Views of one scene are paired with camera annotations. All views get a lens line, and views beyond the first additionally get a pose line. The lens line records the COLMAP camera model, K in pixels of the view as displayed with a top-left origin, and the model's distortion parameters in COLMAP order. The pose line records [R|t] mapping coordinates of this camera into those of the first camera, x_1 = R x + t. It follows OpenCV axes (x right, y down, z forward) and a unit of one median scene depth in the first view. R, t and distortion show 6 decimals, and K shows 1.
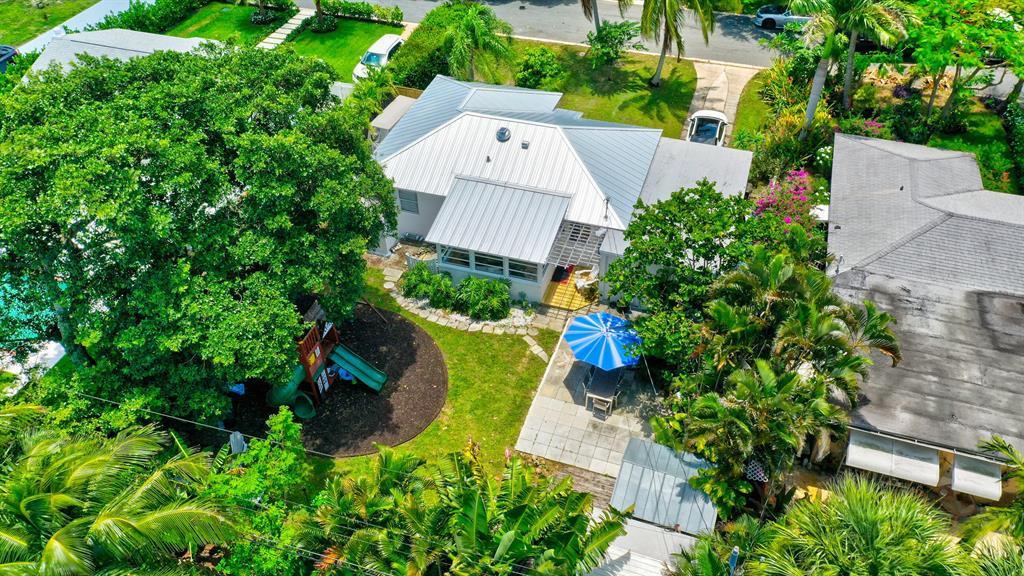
lens RADIAL K [[811.9, 0, 510.6], [0, 811.9, 285.5], [0, 0, 1]] dist [-0.005884, 0.003369]
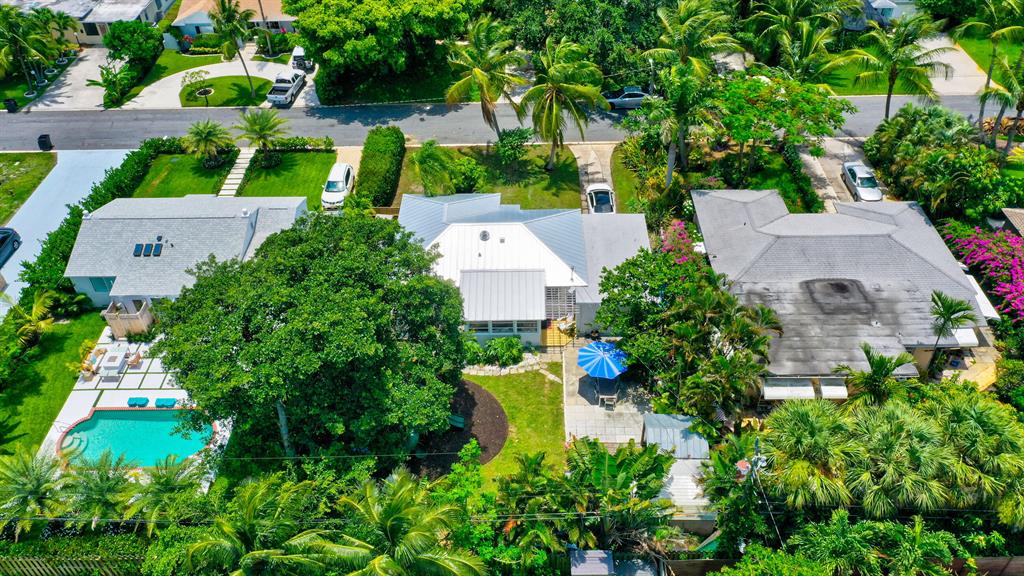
lens RADIAL K [[811.9, 0, 514.6], [0, 811.9, 289.1], [0, 0, 1]] dist [-0.005884, 0.003369]
pose [[0.952490, -0.202875, 0.227167, -0.335229], [0.209682, 0.977751, -0.005980, -0.082899], [-0.220900, 0.053329, 0.973837, -0.438479]]
